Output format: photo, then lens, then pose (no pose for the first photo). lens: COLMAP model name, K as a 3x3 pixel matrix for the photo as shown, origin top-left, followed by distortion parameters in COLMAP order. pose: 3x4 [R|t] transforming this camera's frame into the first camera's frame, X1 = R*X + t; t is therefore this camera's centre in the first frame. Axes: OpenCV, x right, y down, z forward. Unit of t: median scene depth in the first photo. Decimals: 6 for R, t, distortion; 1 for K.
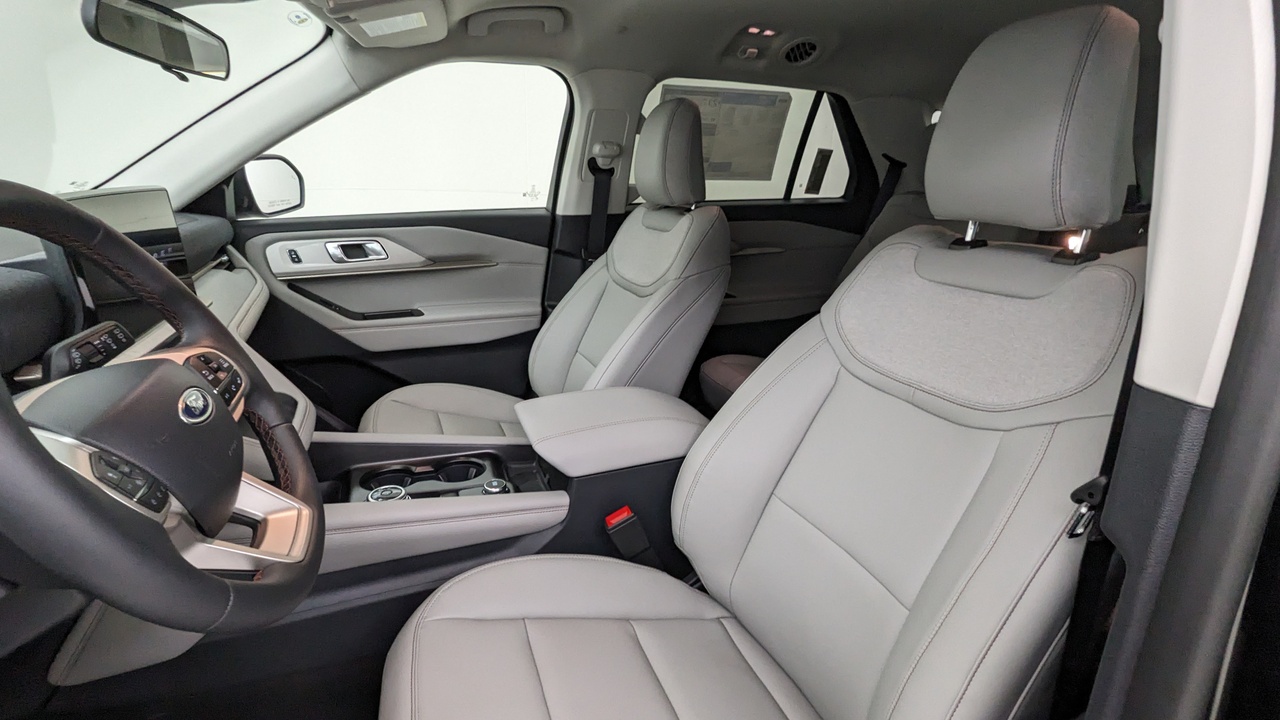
lens RADIAL K [[590.5, 0, 634.7], [0, 590.5, 348.0], [0, 0, 1]] dist [-0.025833, 0.002512]
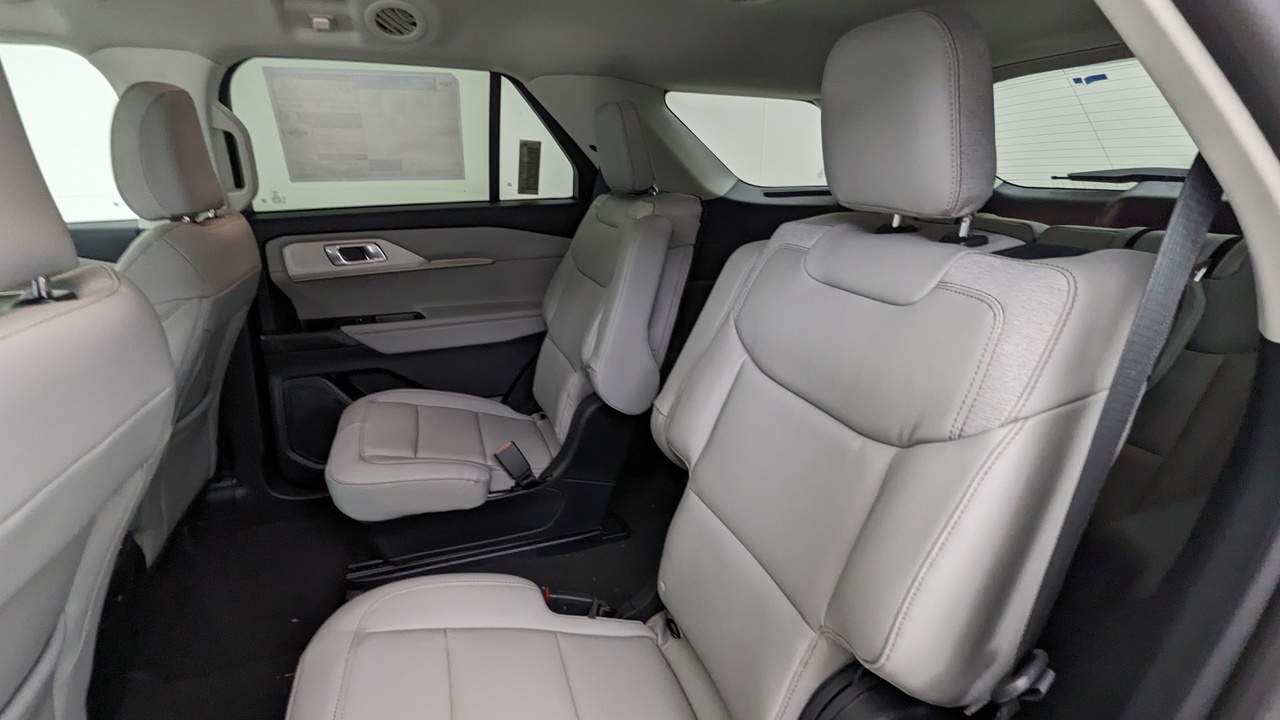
lens RADIAL K [[590.5, 0, 631.2], [0, 590.5, 361.8], [0, 0, 1]] dist [-0.025833, 0.002512]
pose [[0.999903, -0.011456, -0.007921, 0.475253], [0.011638, 0.999659, 0.023376, -0.037941], [0.007651, -0.023465, 0.999695, 0.144595]]
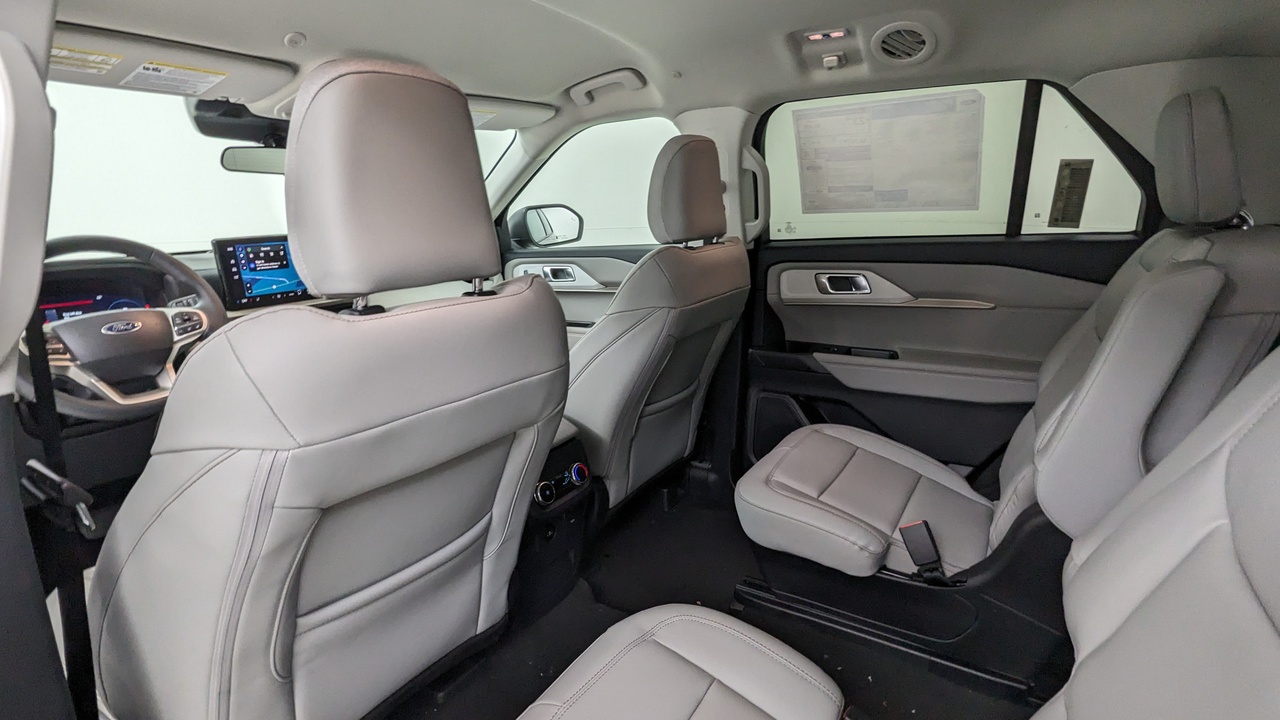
lens RADIAL K [[590.5, 0, 628.5], [0, 590.5, 362.4], [0, 0, 1]] dist [-0.025833, 0.002512]
pose [[0.614414, 0.163314, -0.771896, 0.557397], [-0.189680, 0.980224, 0.056409, -0.056418], [0.765844, 0.111754, 0.633241, 0.226304]]
